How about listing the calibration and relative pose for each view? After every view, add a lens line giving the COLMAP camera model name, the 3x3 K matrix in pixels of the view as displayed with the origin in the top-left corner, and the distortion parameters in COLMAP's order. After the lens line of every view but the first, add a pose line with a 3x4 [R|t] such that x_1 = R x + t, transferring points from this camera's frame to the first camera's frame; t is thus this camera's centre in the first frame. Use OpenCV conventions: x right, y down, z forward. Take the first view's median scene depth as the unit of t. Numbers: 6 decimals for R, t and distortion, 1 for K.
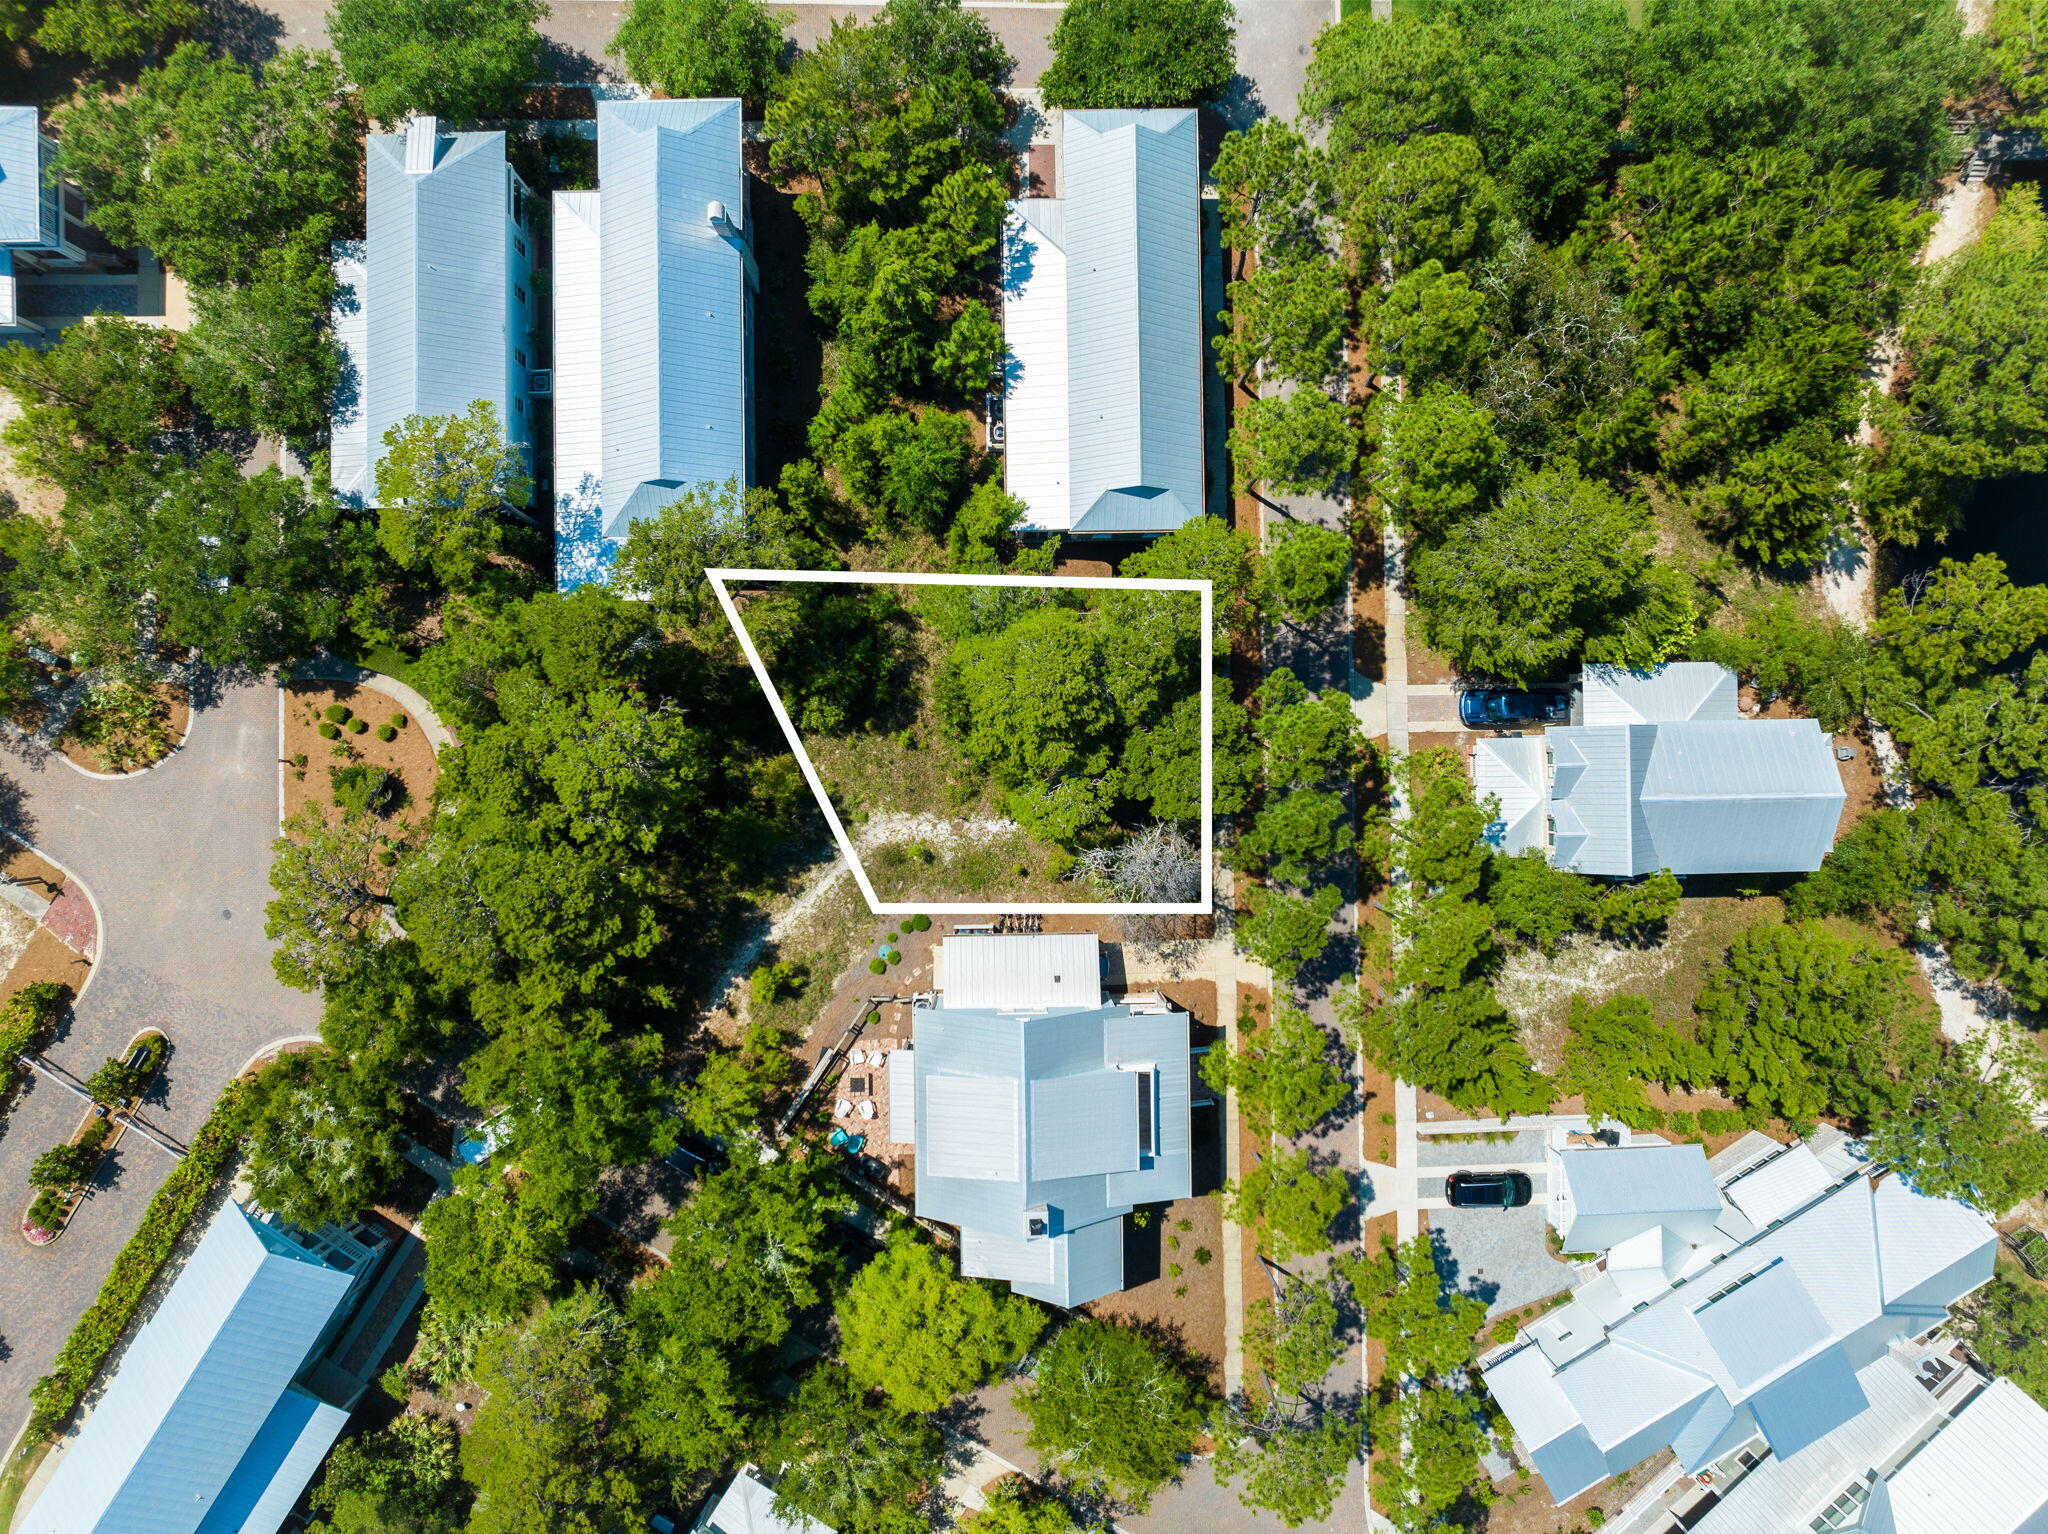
lens RADIAL K [[1496.3, 0, 1024.0], [0, 1496.3, 767.0], [0, 0, 1]] dist [-0.001550, 0.000222]
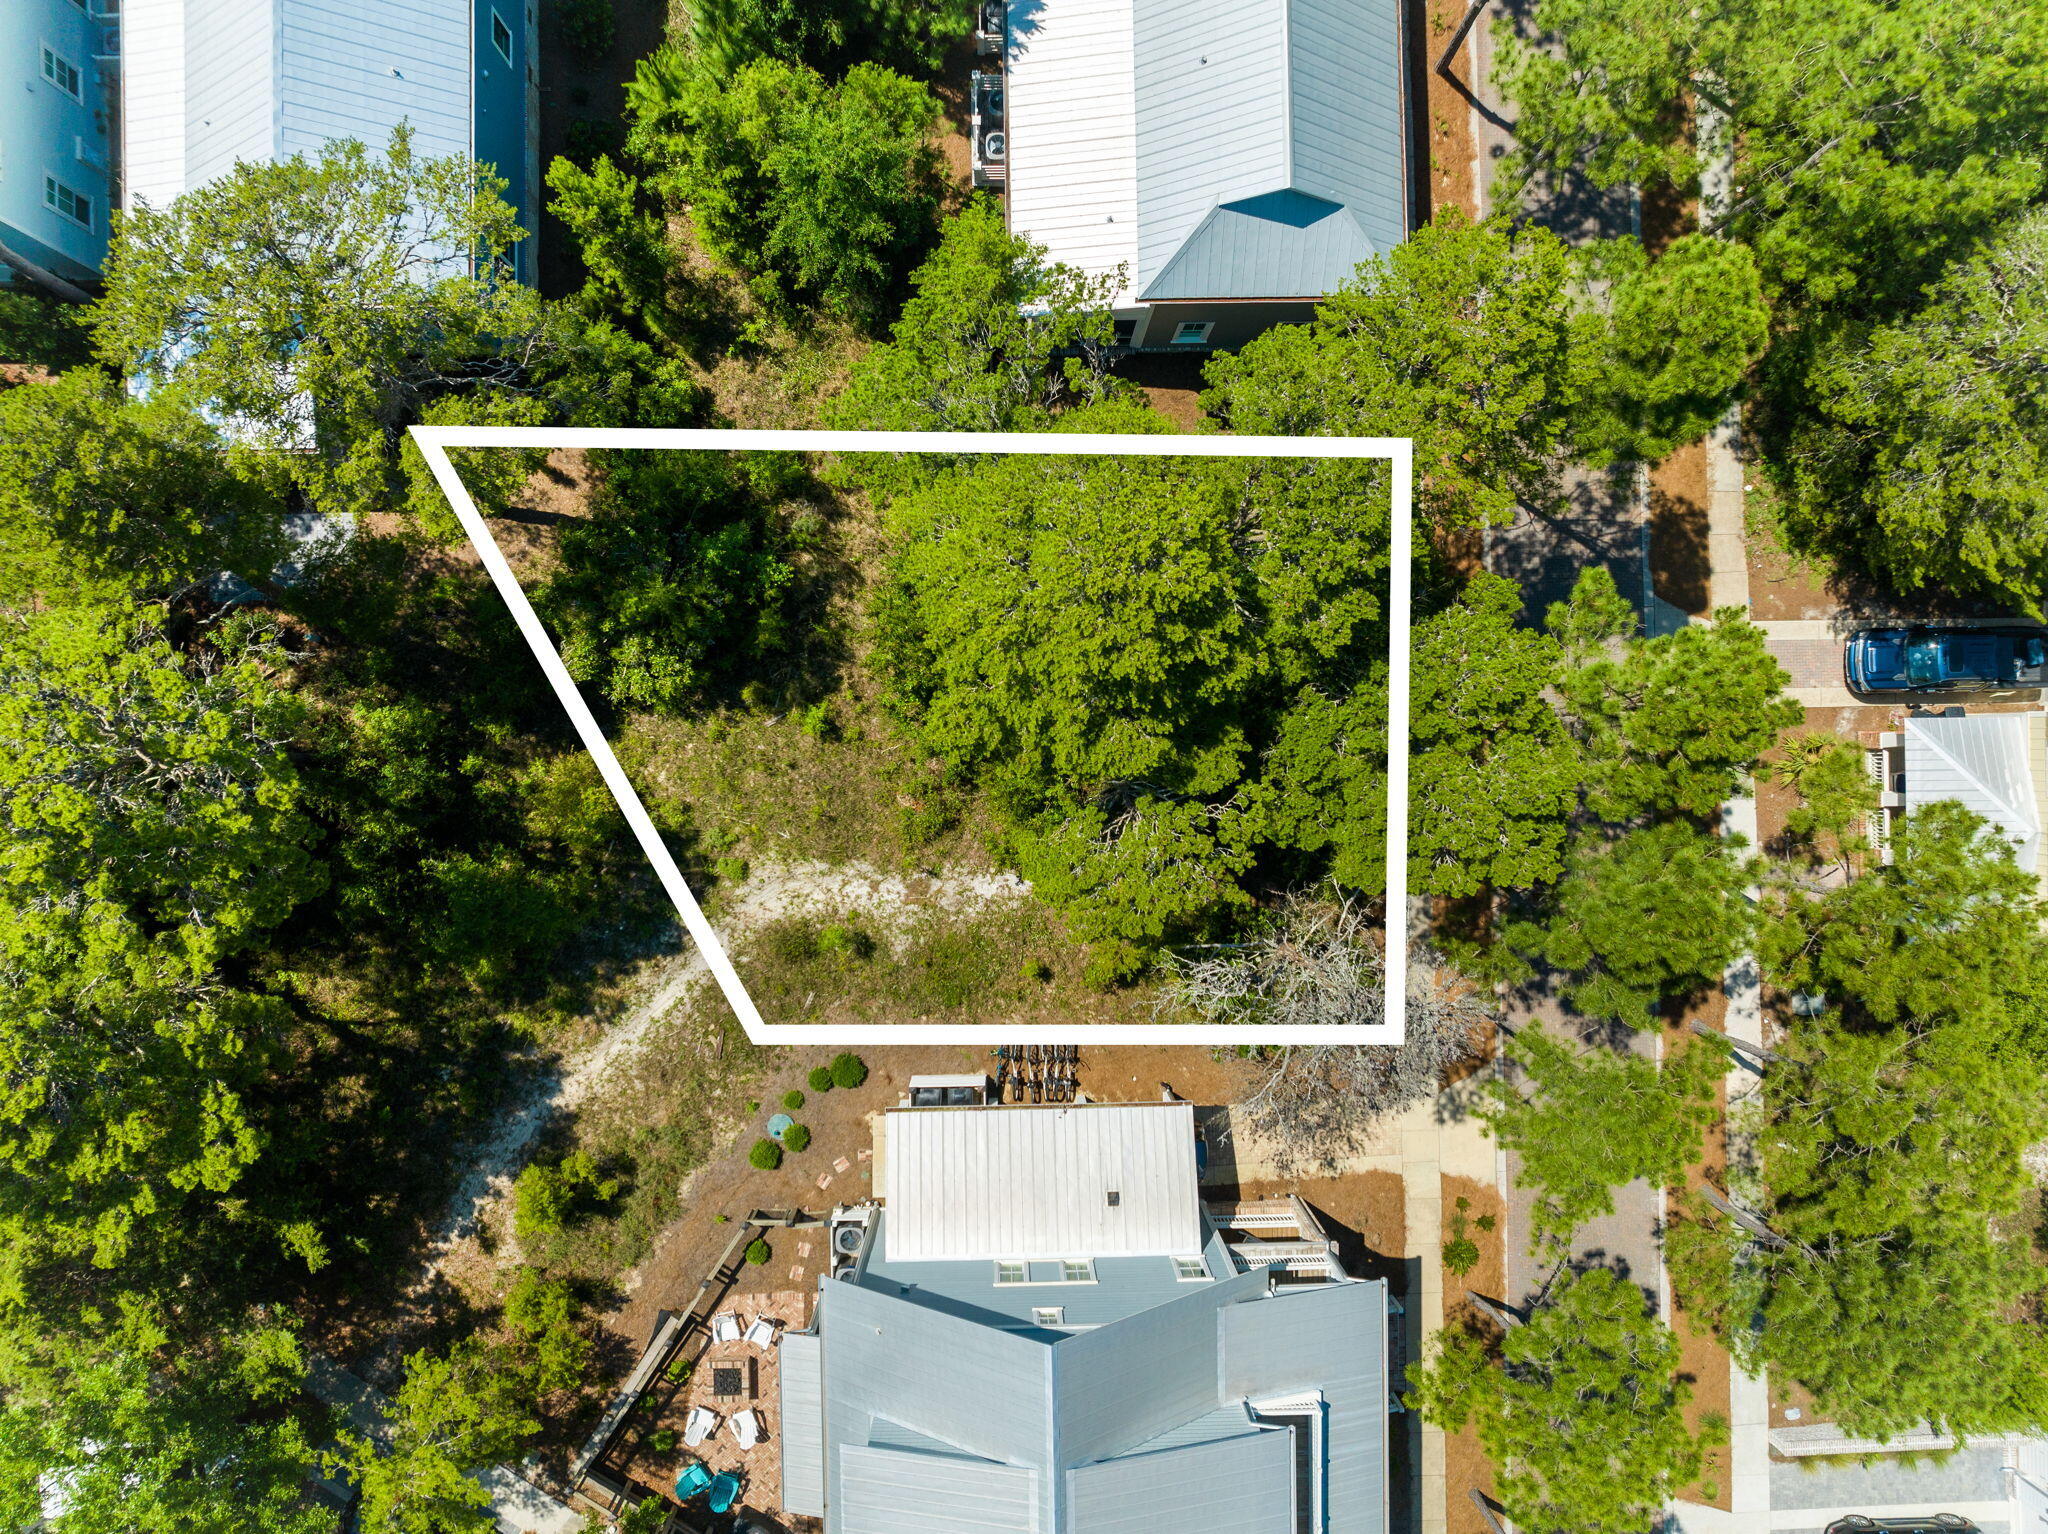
lens RADIAL K [[1496.3, 0, 1024.0], [0, 1496.3, 767.0], [0, 0, 1]] dist [-0.001550, 0.000222]
pose [[0.999997, -0.002065, -0.001234, -0.006369], [0.002066, 0.999998, 0.000814, -0.002974], [0.001232, -0.000816, 0.999999, 0.476047]]
